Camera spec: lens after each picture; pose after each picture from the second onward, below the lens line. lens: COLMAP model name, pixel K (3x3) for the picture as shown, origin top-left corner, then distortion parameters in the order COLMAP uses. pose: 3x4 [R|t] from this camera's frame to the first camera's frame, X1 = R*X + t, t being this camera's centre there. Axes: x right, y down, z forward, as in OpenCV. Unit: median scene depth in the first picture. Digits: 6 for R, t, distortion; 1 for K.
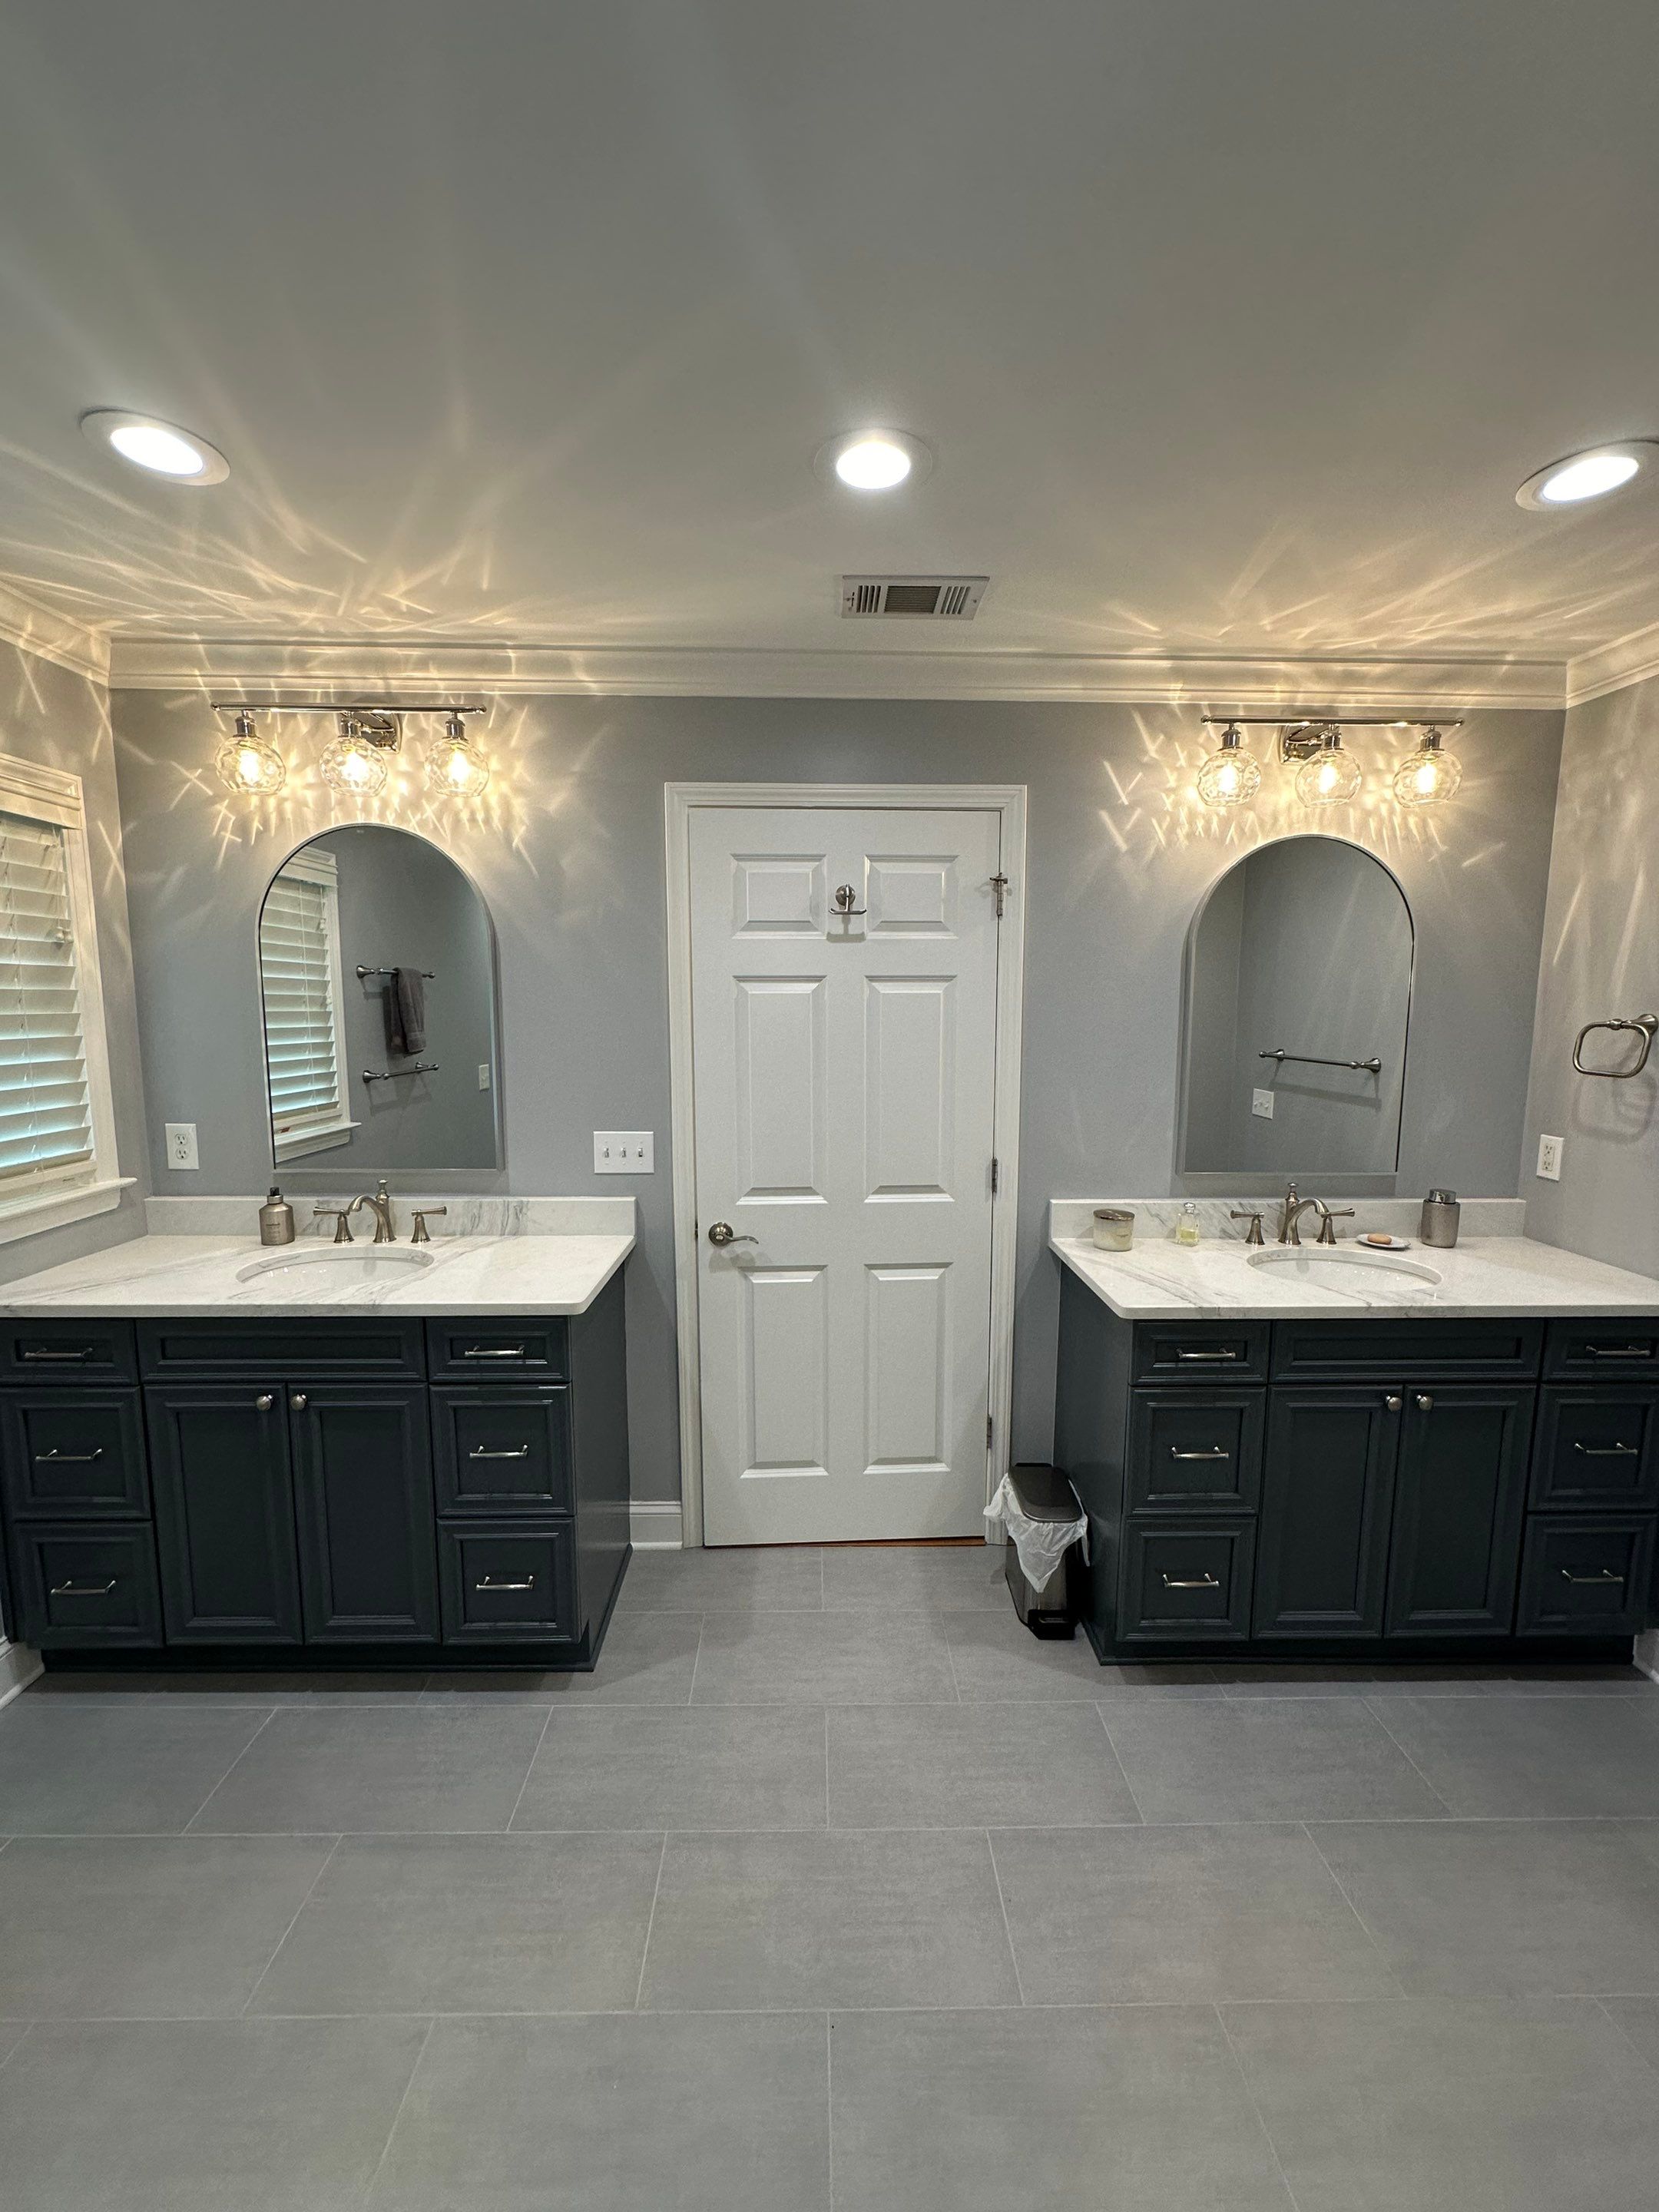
lens RADIAL K [[878.2, 0, 823.6], [0, 878.2, 1107.9], [0, 0, 1]] dist [-0.003517, -0.000516]
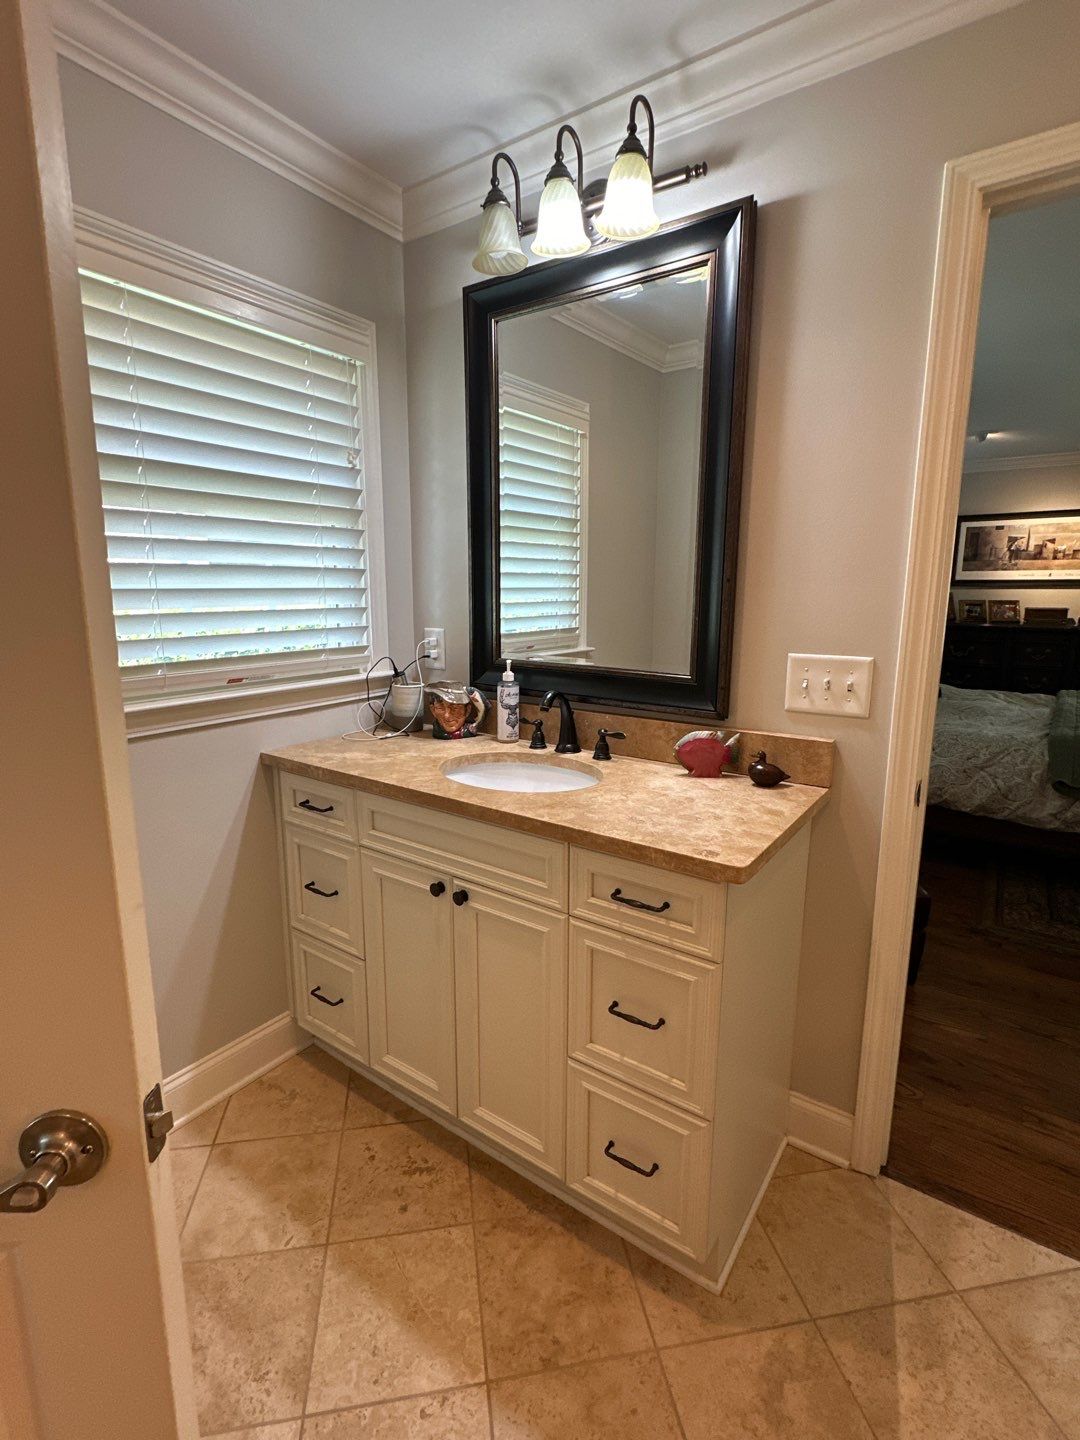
lens RADIAL K [[692.9, 0, 540.0], [0, 692.9, 720.0], [0, 0, 1]] dist [0.000698, 0.000107]
pose [[0.802323, 0.116078, -0.585495, -0.067668], [-0.070399, 0.992464, 0.100291, 0.038715], [0.592725, -0.039248, 0.804448, 0.348825]]
